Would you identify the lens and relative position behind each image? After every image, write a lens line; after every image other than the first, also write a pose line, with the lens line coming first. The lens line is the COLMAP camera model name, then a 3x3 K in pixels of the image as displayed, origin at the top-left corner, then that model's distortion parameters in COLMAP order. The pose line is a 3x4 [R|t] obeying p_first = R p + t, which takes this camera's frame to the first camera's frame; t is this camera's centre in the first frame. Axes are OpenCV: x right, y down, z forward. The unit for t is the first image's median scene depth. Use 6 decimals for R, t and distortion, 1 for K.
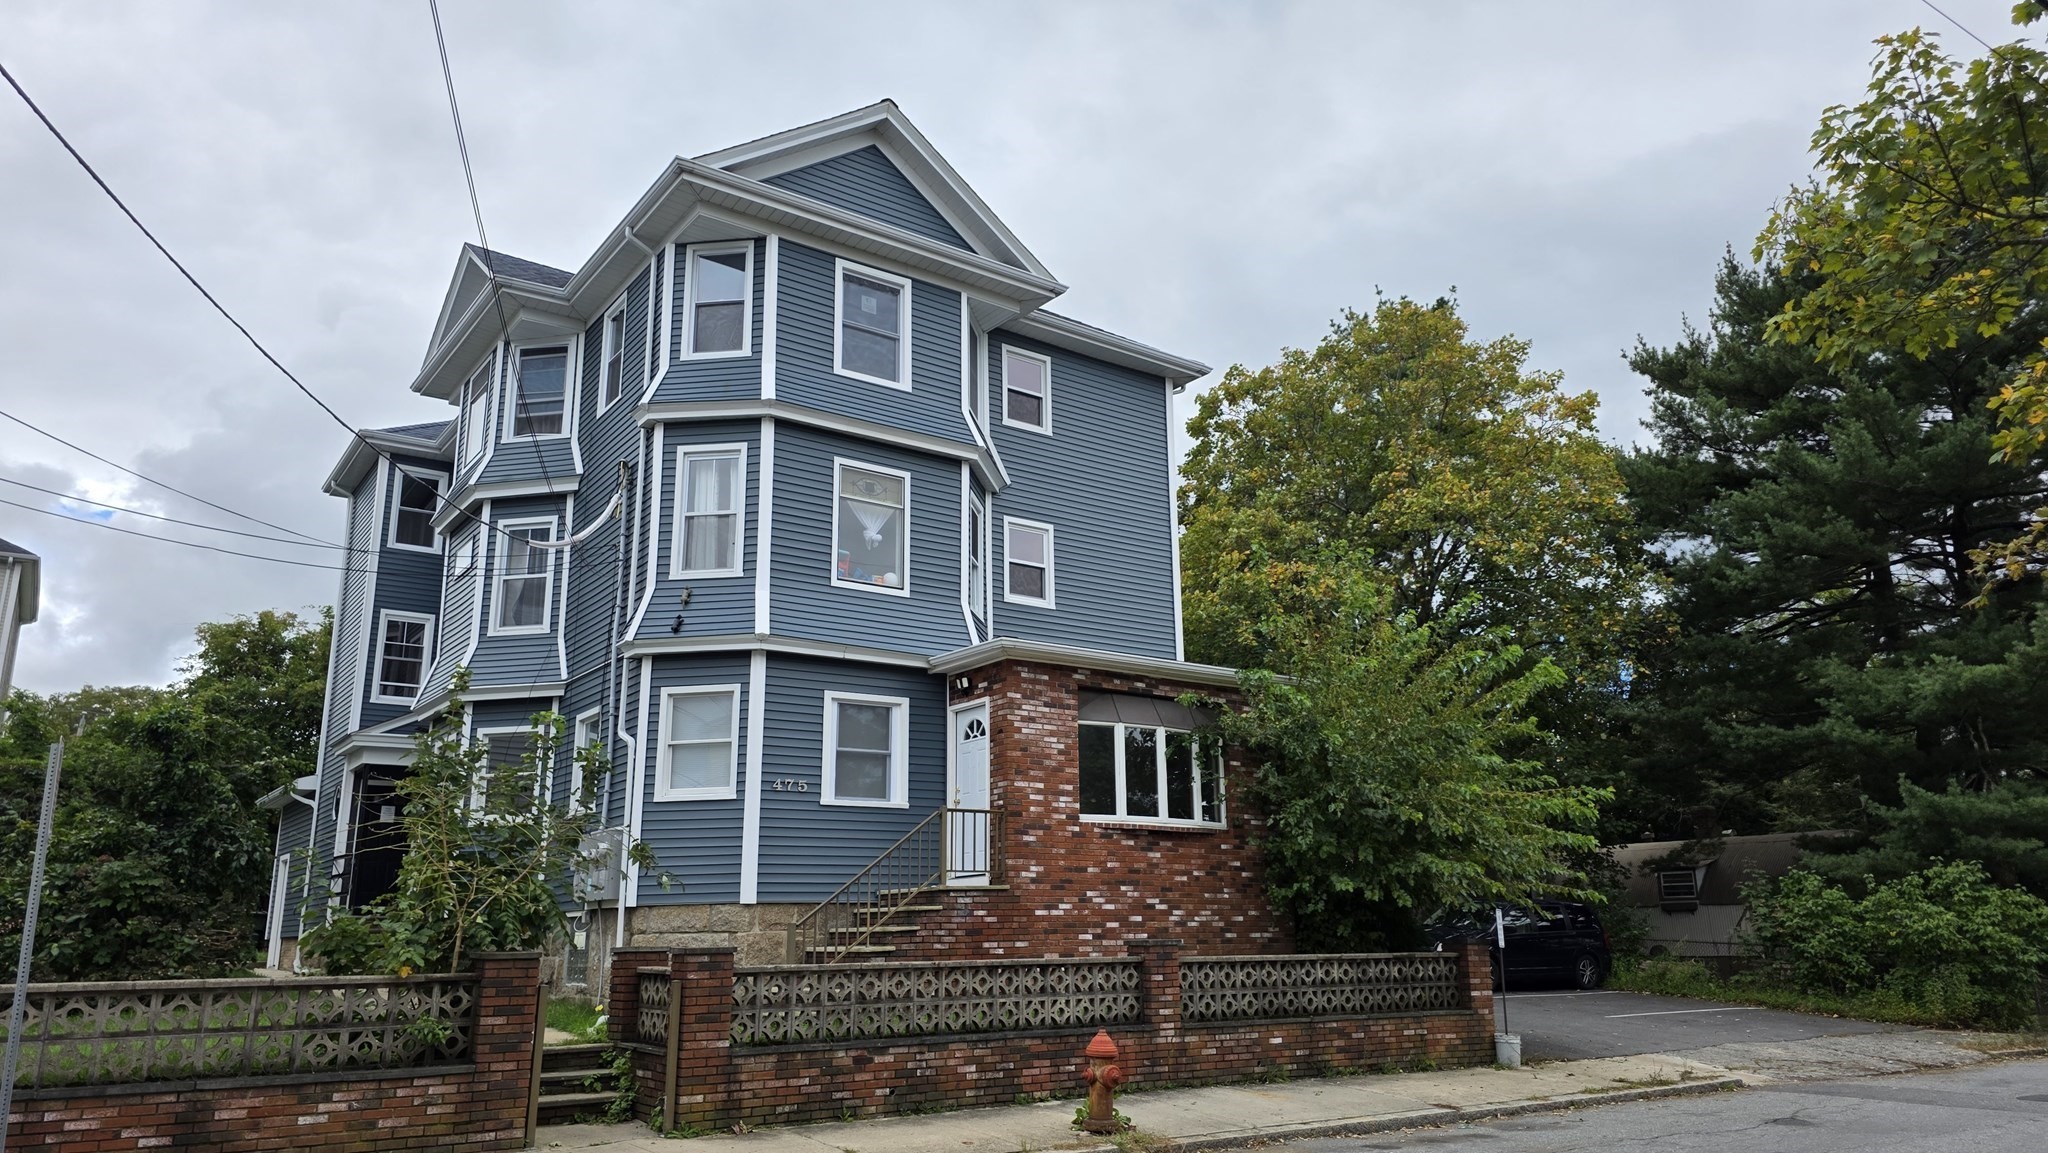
lens RADIAL K [[1410.5, 0, 1024.0], [0, 1410.5, 576.5], [0, 0, 1]] dist [0.045945, 0.000162]
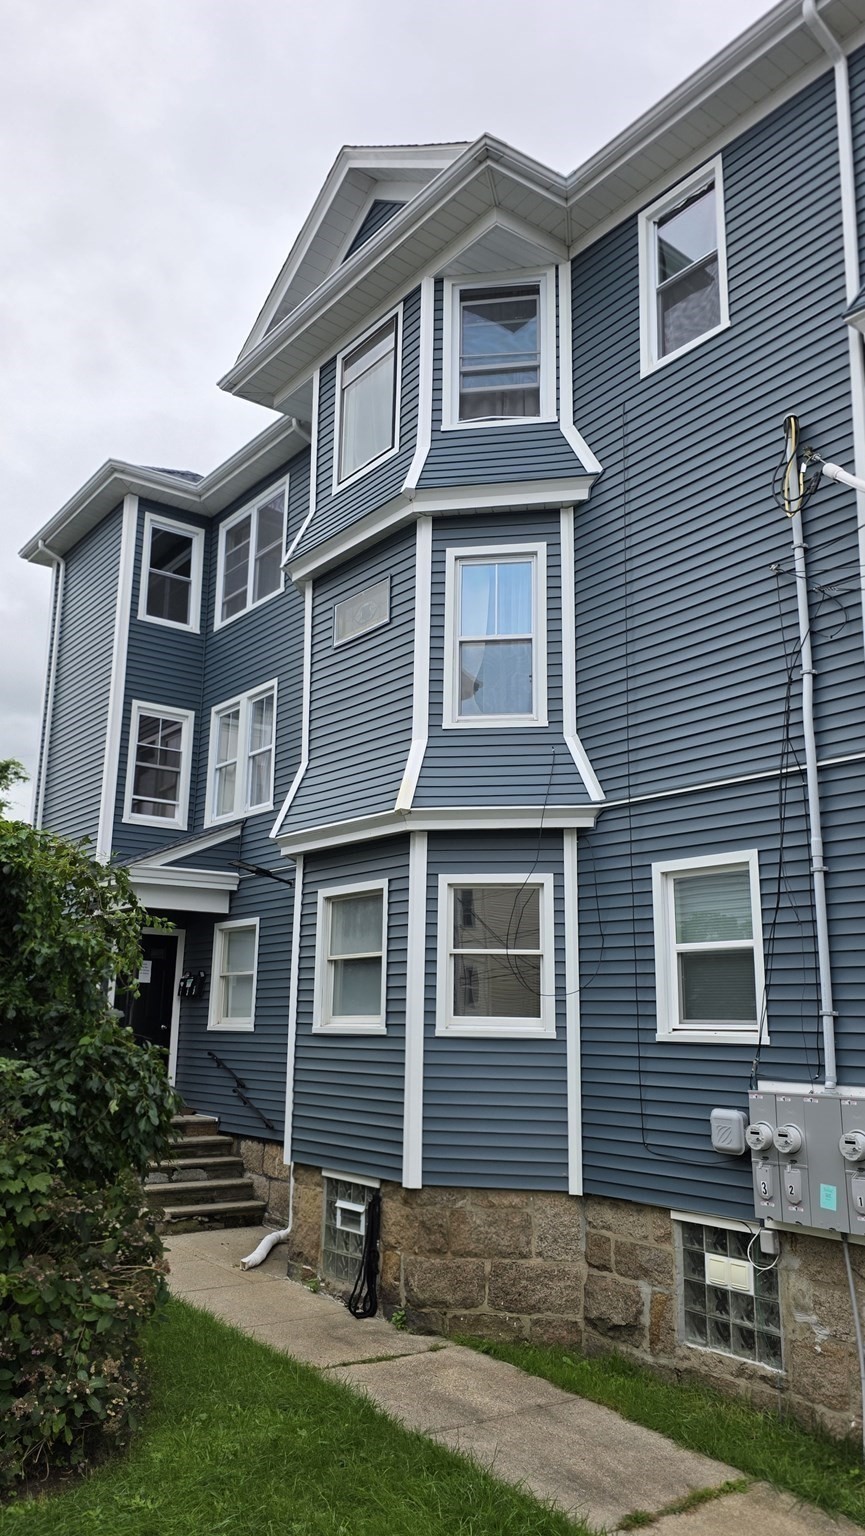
lens RADIAL K [[1160.1, 0, 432.5], [0, 1160.1, 768.0], [0, 0, 1]] dist [0.065357, 0.000090]
pose [[0.999267, 0.032825, 0.019674, -0.225061], [-0.033471, 0.998879, 0.033466, 0.024480], [-0.018554, -0.034100, 0.999246, 0.279136]]
